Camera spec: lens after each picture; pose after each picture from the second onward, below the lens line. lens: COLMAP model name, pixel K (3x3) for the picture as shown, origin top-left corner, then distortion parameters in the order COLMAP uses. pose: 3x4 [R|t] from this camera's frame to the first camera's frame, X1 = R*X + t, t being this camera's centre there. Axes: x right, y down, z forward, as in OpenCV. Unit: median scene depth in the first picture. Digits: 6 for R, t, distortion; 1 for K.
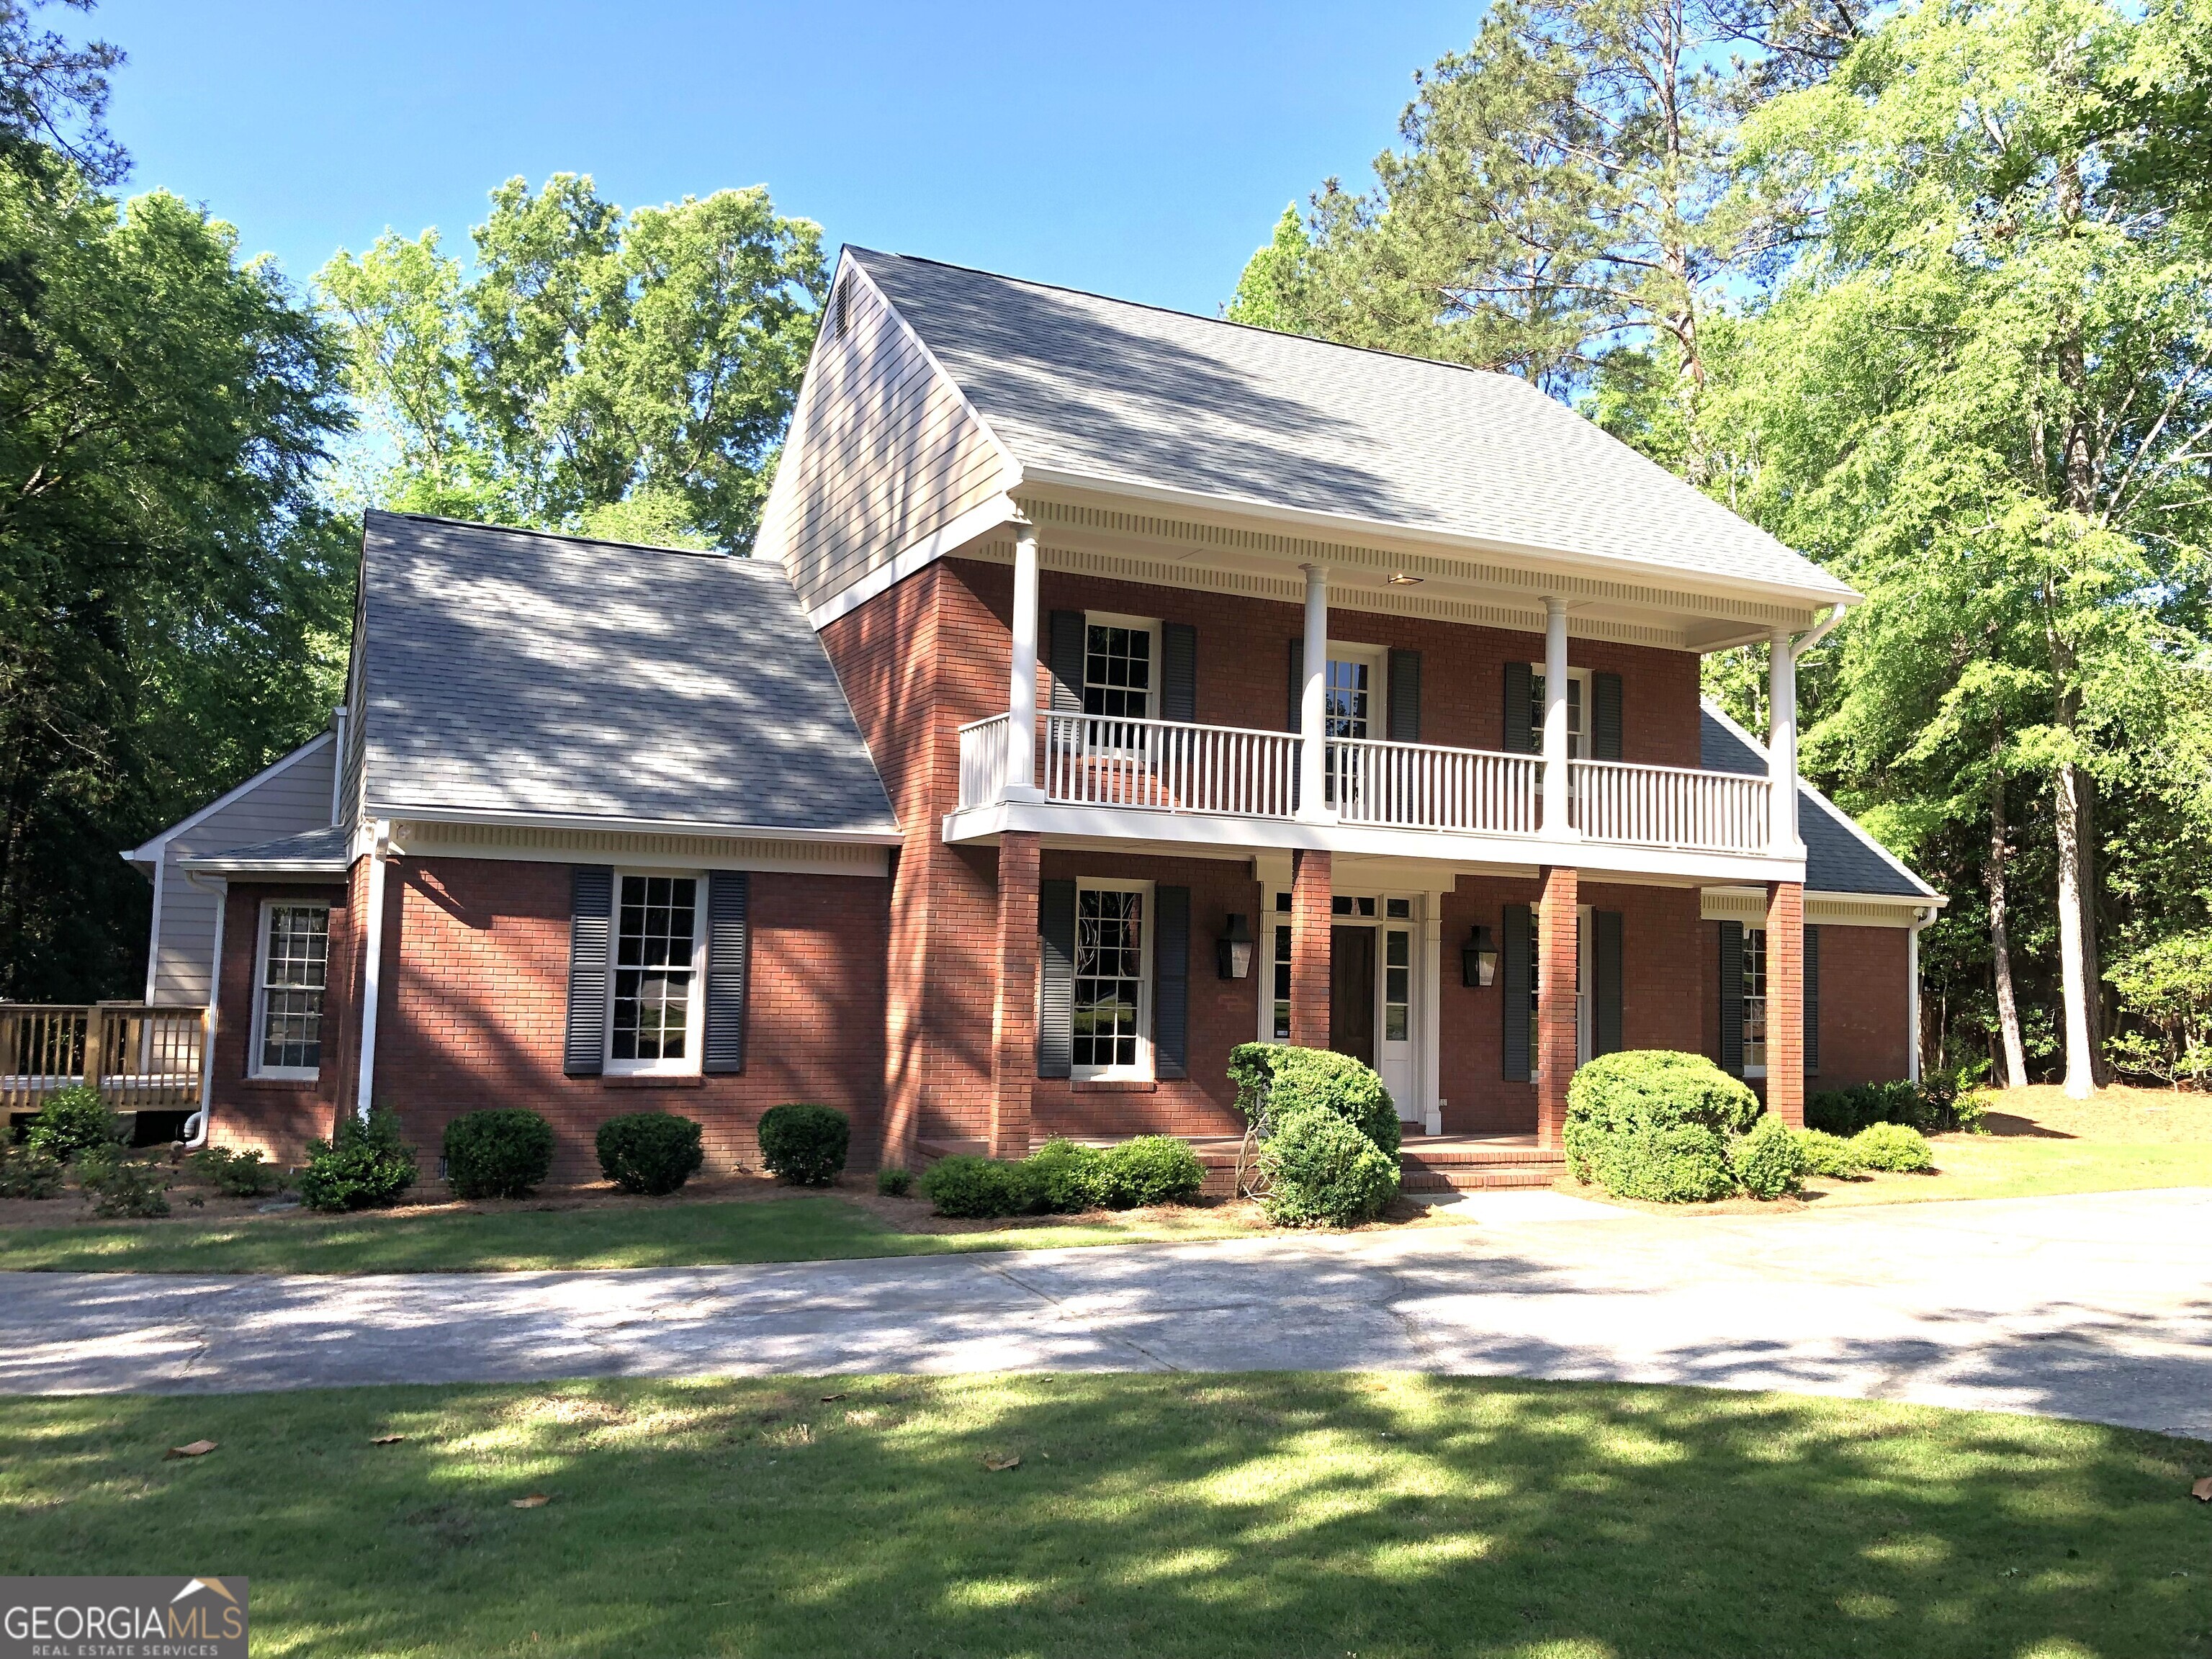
lens RADIAL K [[1799.8, 0, 1106.0], [0, 1799.8, 829.5], [0, 0, 1]] dist [0.001565, 0.000887]
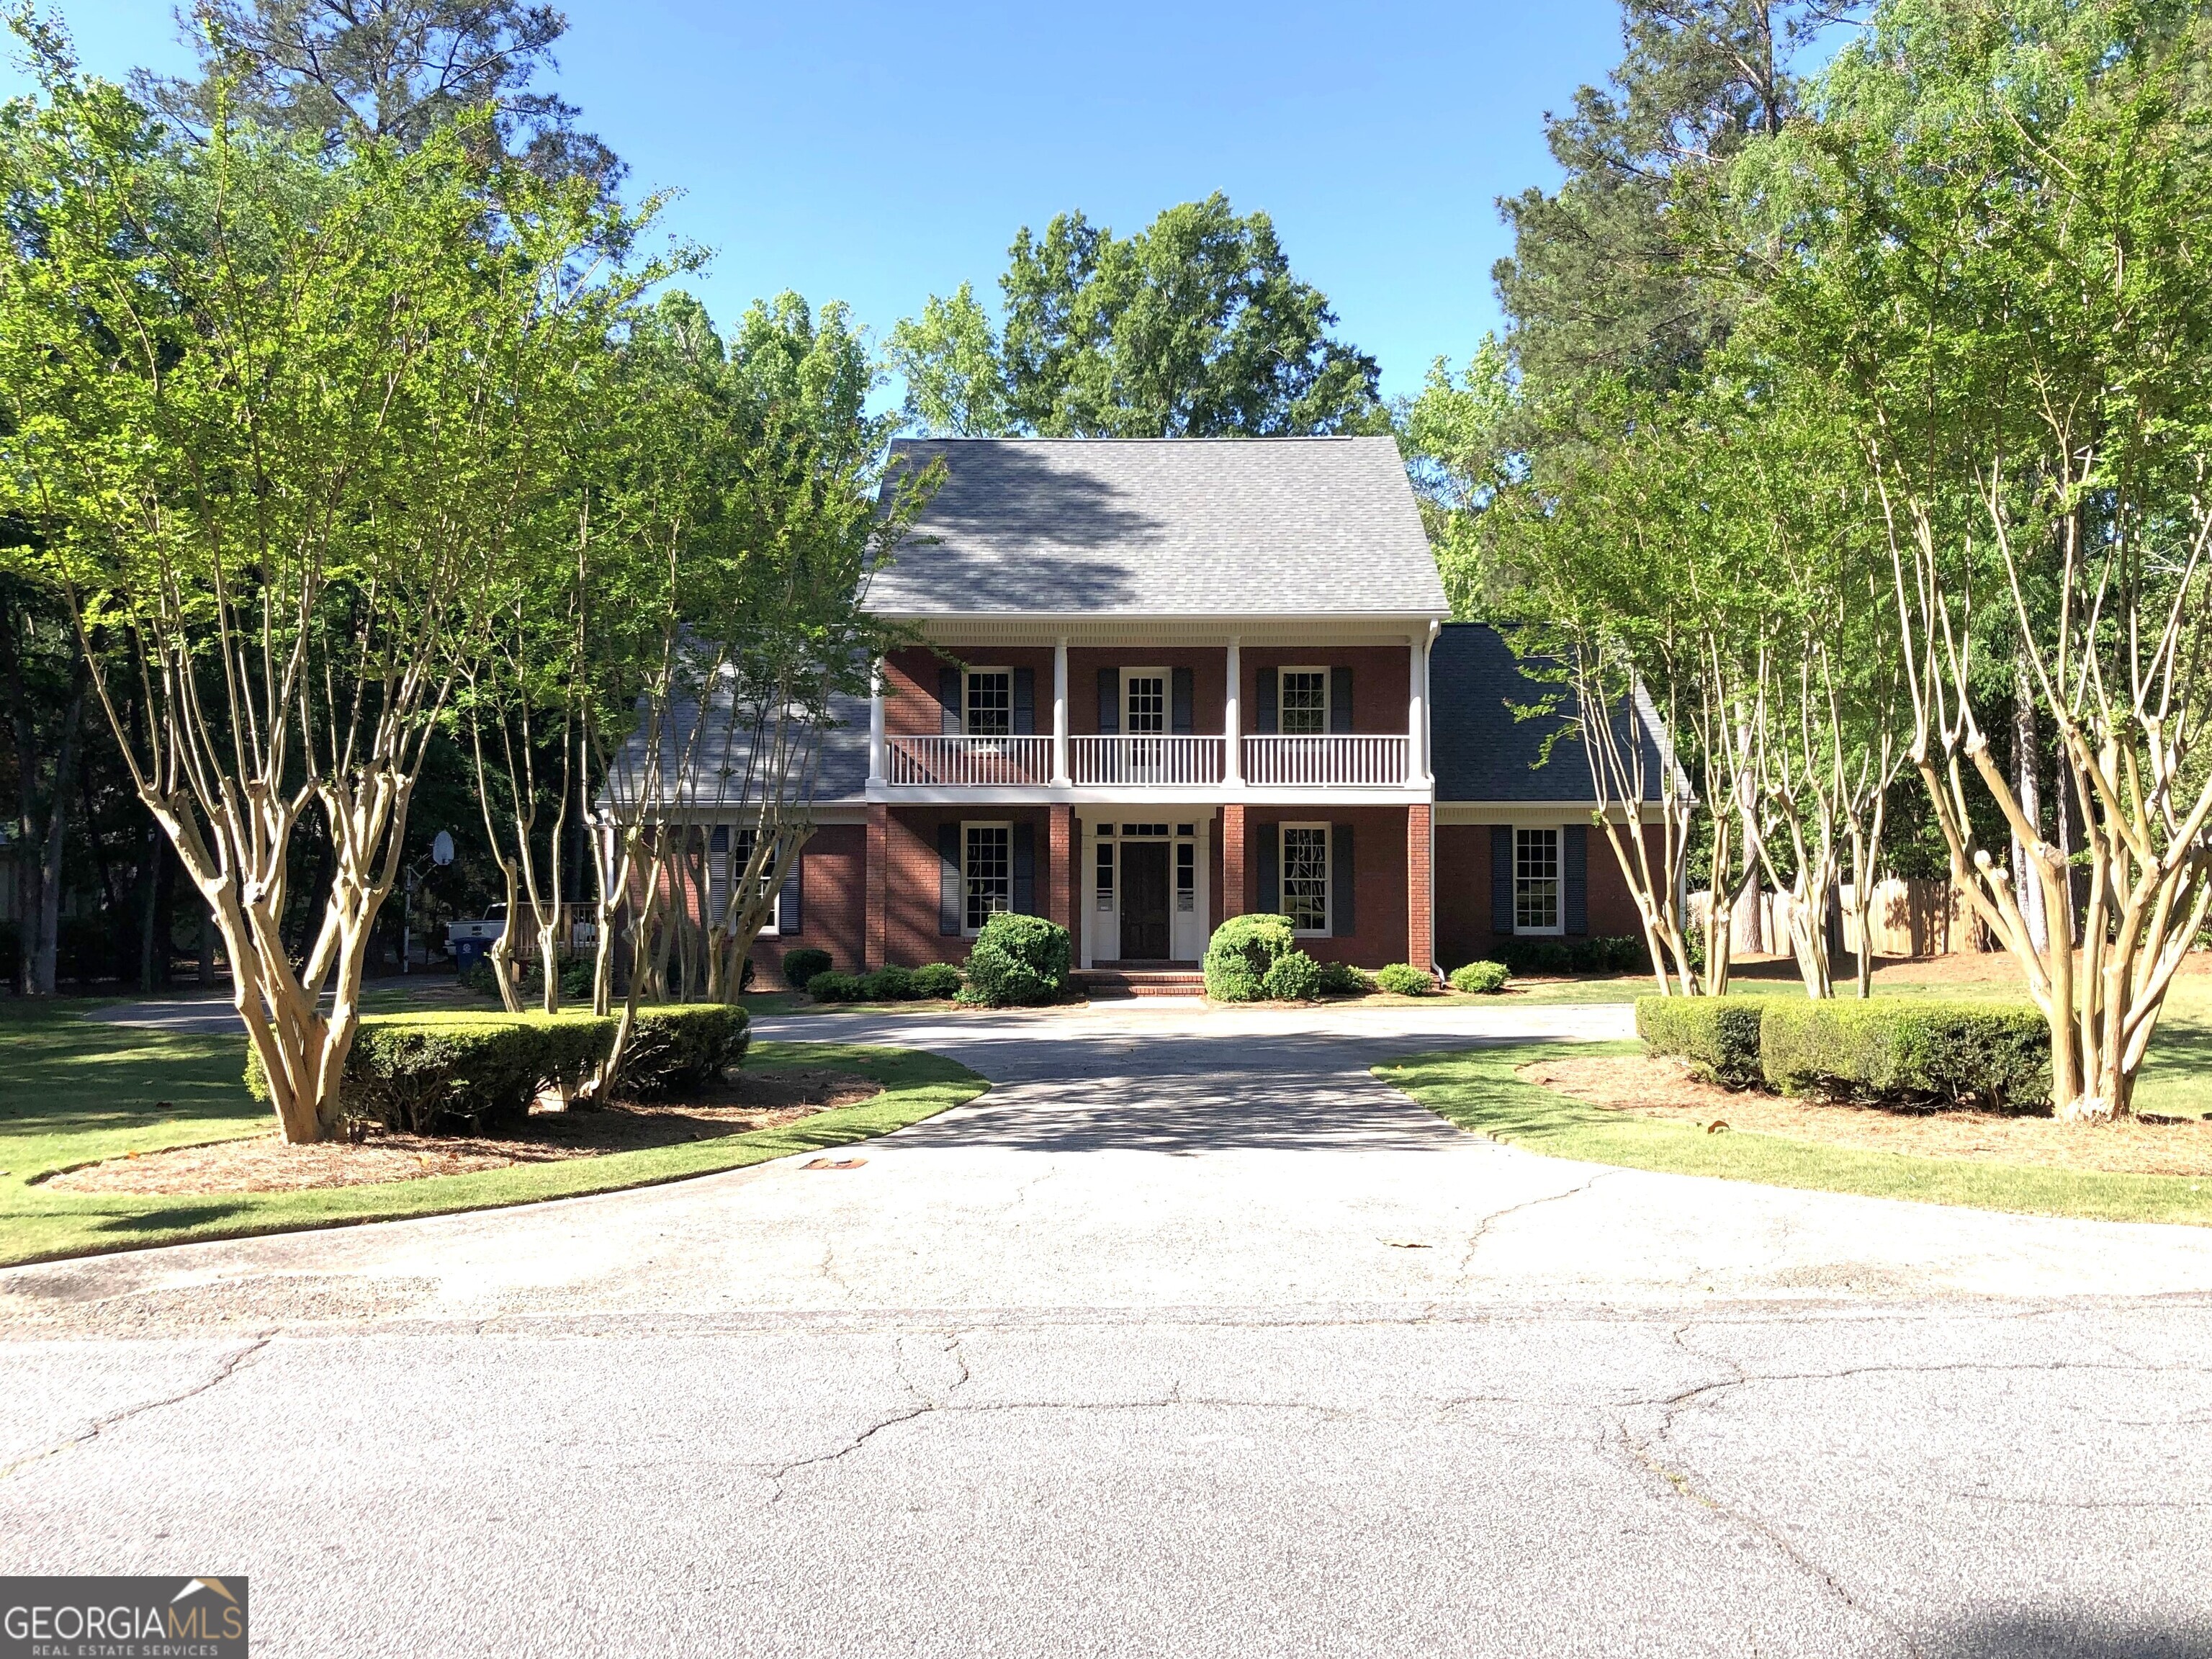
lens RADIAL K [[1799.8, 0, 1106.0], [0, 1799.8, 829.5], [0, 0, 1]] dist [0.001565, 0.000887]
pose [[0.925562, -0.035302, -0.376946, 0.748073], [0.058393, 0.997041, 0.050002, -0.043476], [0.374065, -0.068291, 0.924885, -0.544861]]
